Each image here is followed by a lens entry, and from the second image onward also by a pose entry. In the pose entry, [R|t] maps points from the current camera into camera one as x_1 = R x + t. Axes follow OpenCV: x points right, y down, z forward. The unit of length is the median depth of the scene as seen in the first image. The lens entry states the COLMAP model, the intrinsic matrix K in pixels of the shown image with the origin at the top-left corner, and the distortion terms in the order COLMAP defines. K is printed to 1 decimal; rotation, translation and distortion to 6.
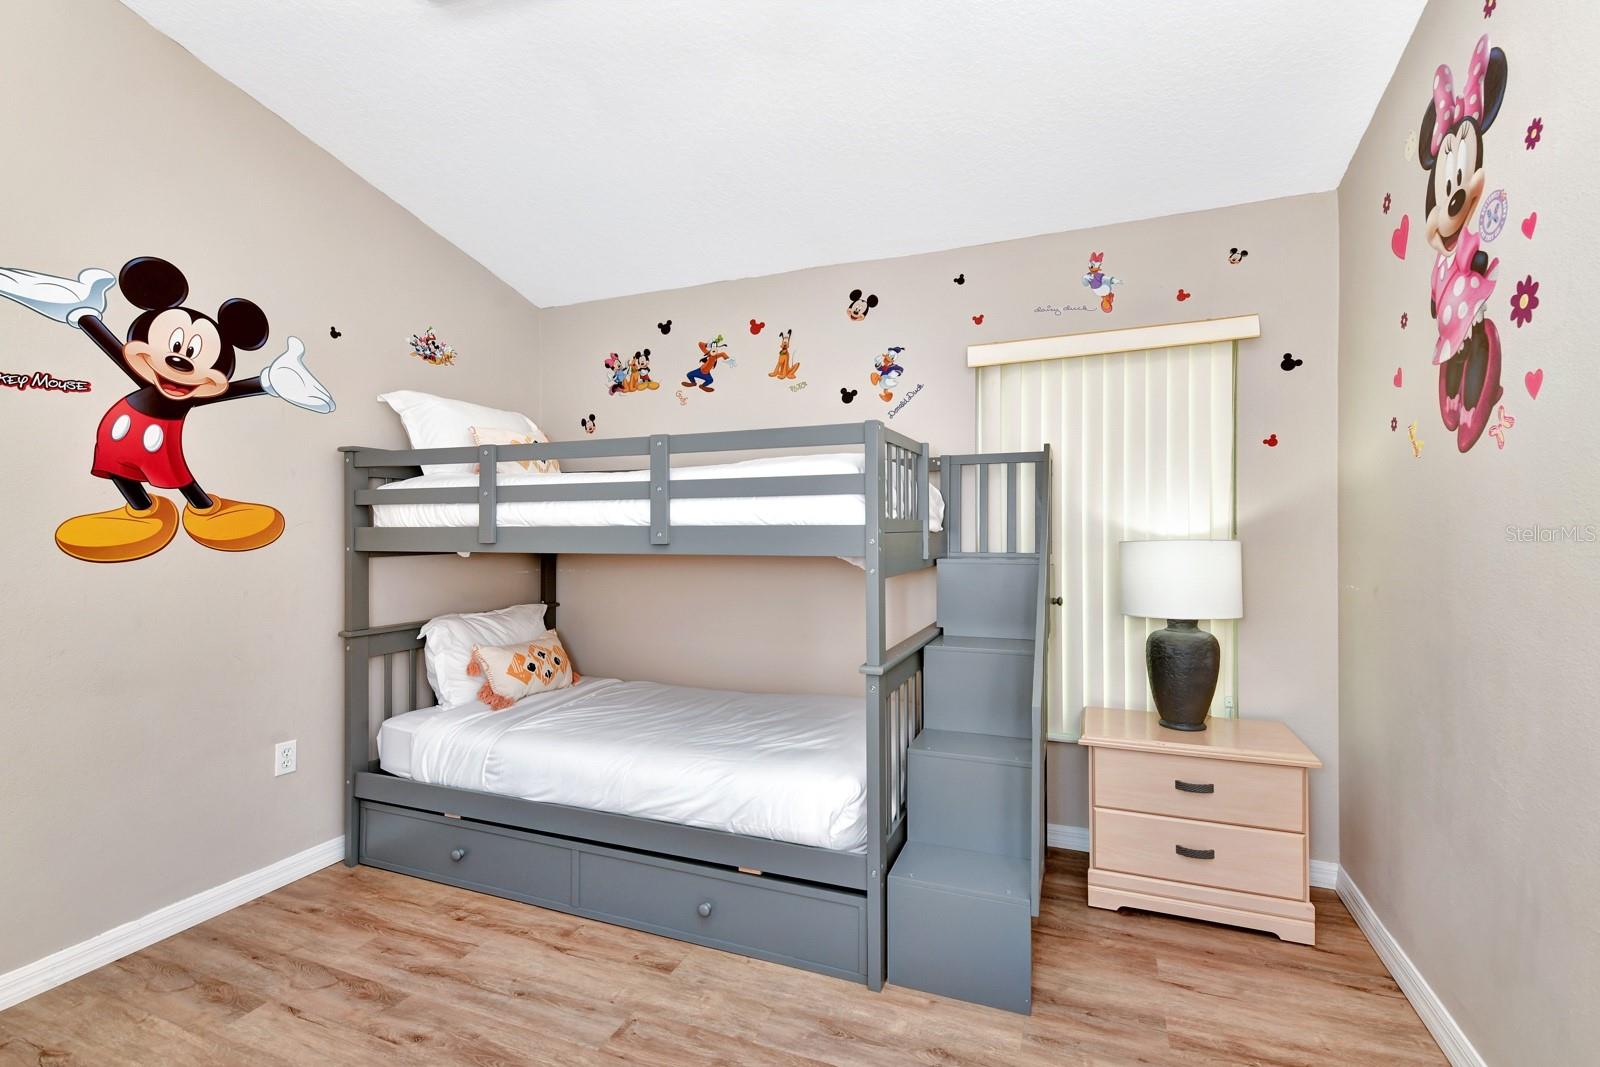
lens RADIAL K [[712.9, 0, 810.7], [0, 712.9, 532.7], [0, 0, 1]] dist [-0.002728, -0.008562]
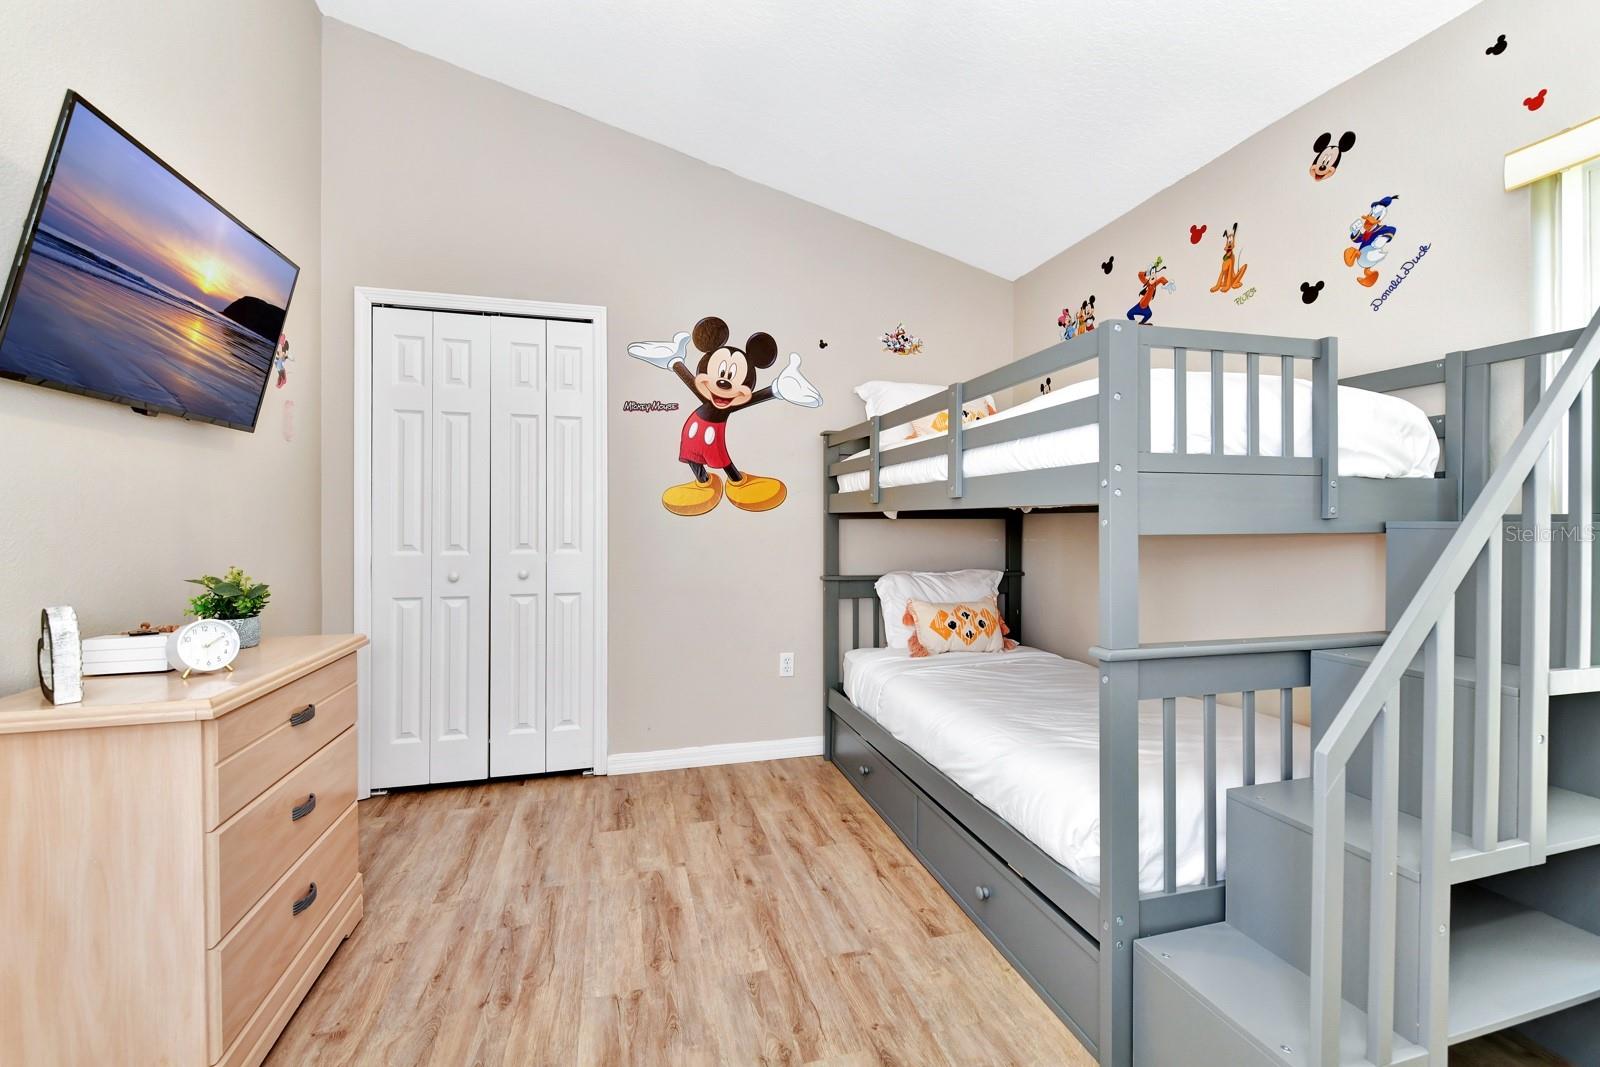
lens RADIAL K [[712.9, 0, 810.7], [0, 712.9, 532.7], [0, 0, 1]] dist [-0.002728, -0.008562]
pose [[0.584584, 0.018859, -0.811114, 0.412792], [-0.011636, 0.999822, 0.014861, 0.046043], [0.811250, 0.000751, 0.584699, 0.252298]]
